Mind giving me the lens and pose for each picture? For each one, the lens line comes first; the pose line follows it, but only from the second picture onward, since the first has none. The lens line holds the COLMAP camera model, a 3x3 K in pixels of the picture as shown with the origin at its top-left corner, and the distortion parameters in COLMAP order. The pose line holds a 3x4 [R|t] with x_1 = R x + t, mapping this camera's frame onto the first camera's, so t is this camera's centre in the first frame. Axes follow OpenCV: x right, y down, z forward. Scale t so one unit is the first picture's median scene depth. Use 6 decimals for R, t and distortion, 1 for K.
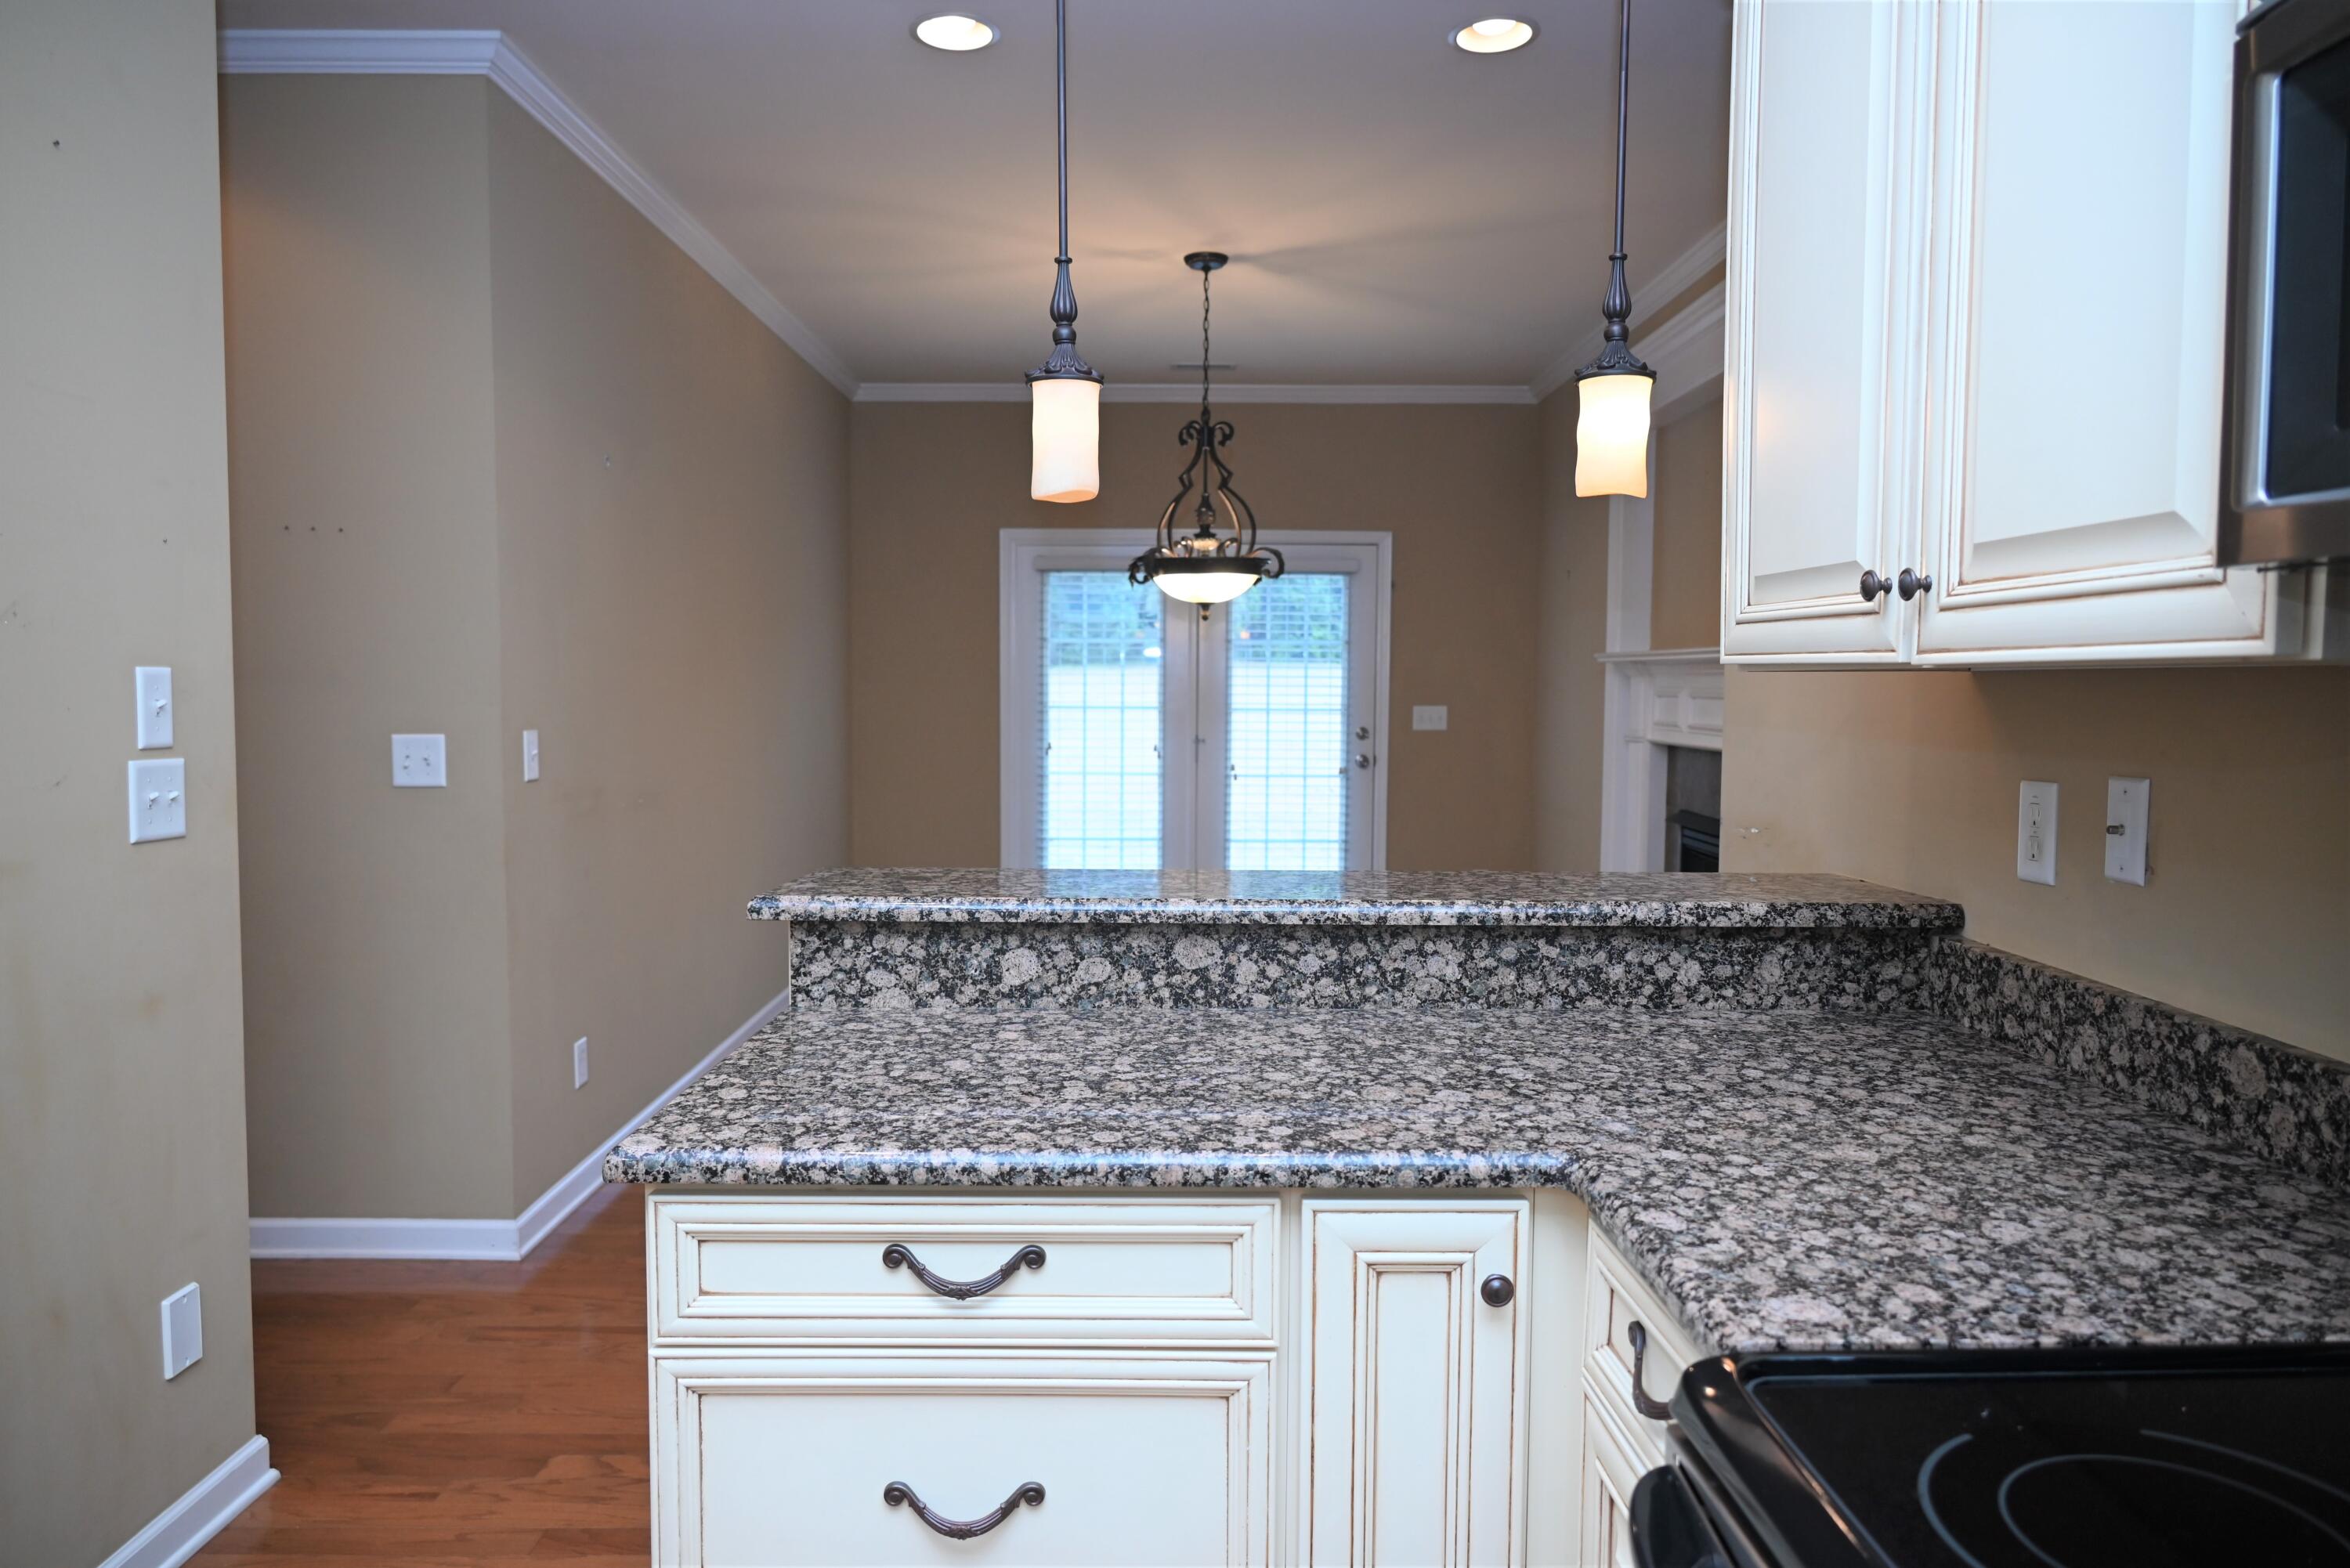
lens RADIAL K [[1540.6, 0, 1175.0], [0, 1540.6, 784.0], [0, 0, 1]] dist [-0.007167, 0.000470]
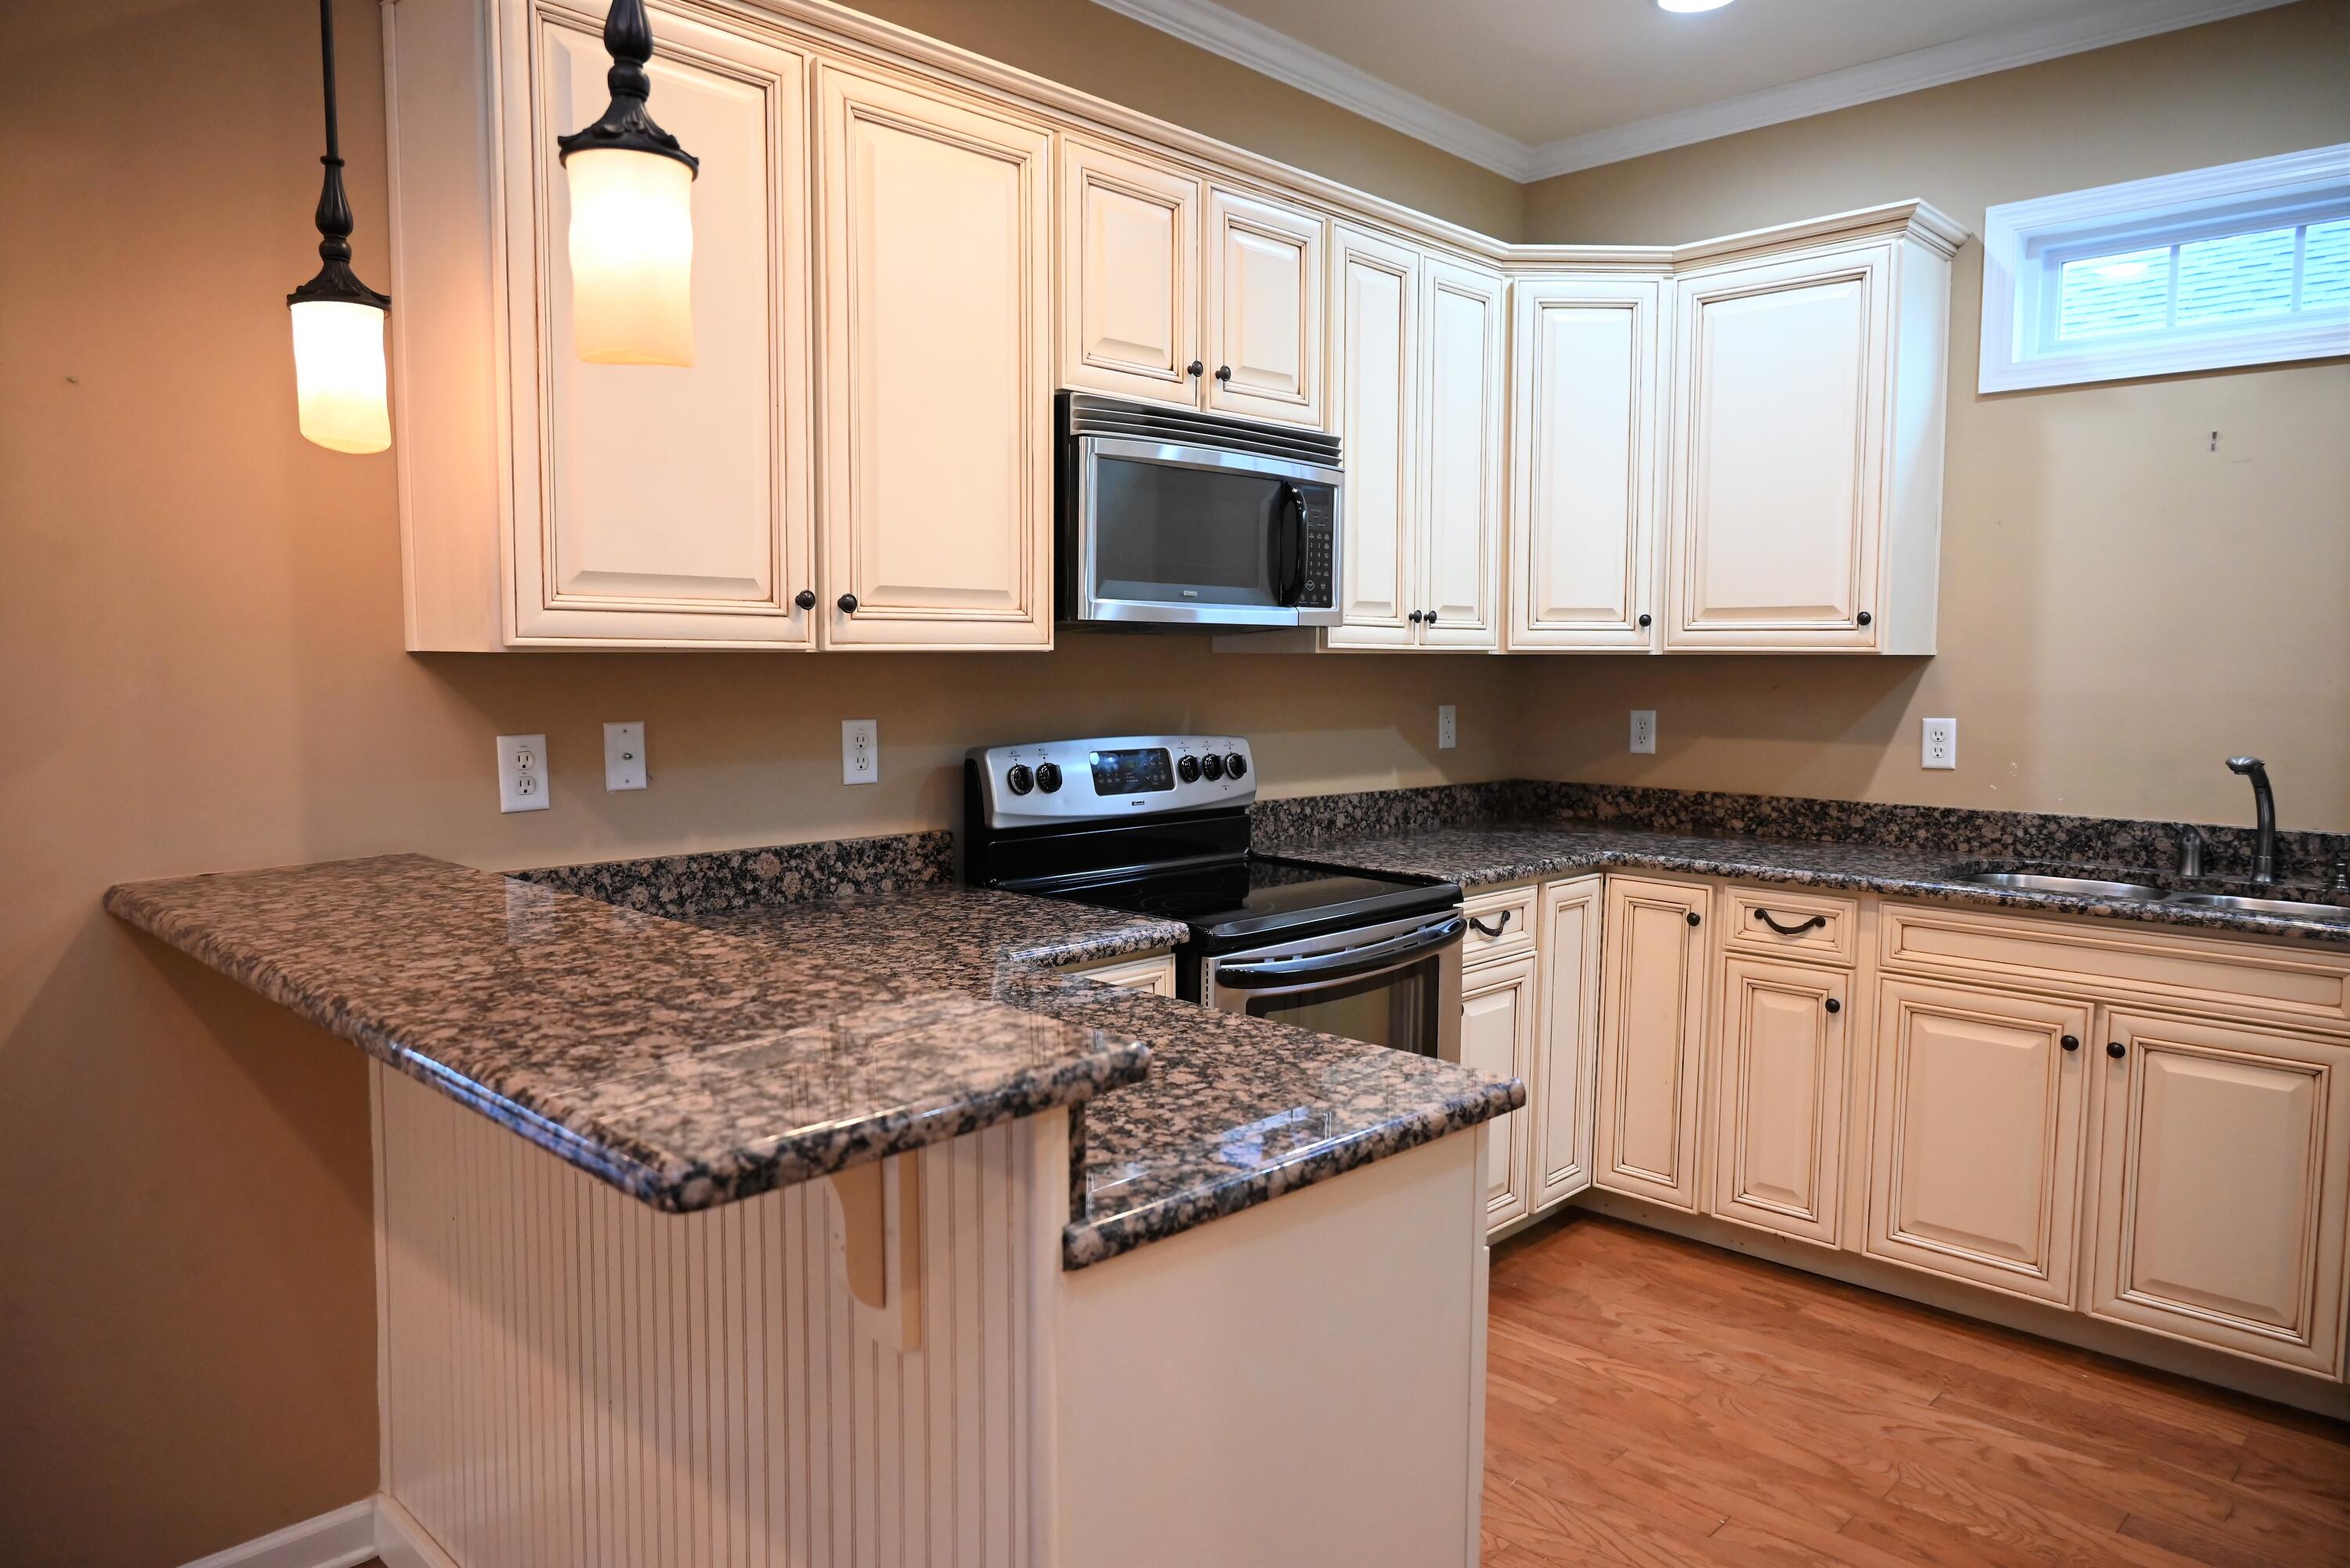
lens RADIAL K [[1540.6, 0, 1175.0], [0, 1540.6, 784.0], [0, 0, 1]] dist [-0.007167, 0.000470]
pose [[-0.713149, -0.067087, 0.697795, -0.687602], [0.040638, 0.989780, 0.136691, -0.105702], [-0.699833, 0.125838, -0.703134, 1.387346]]
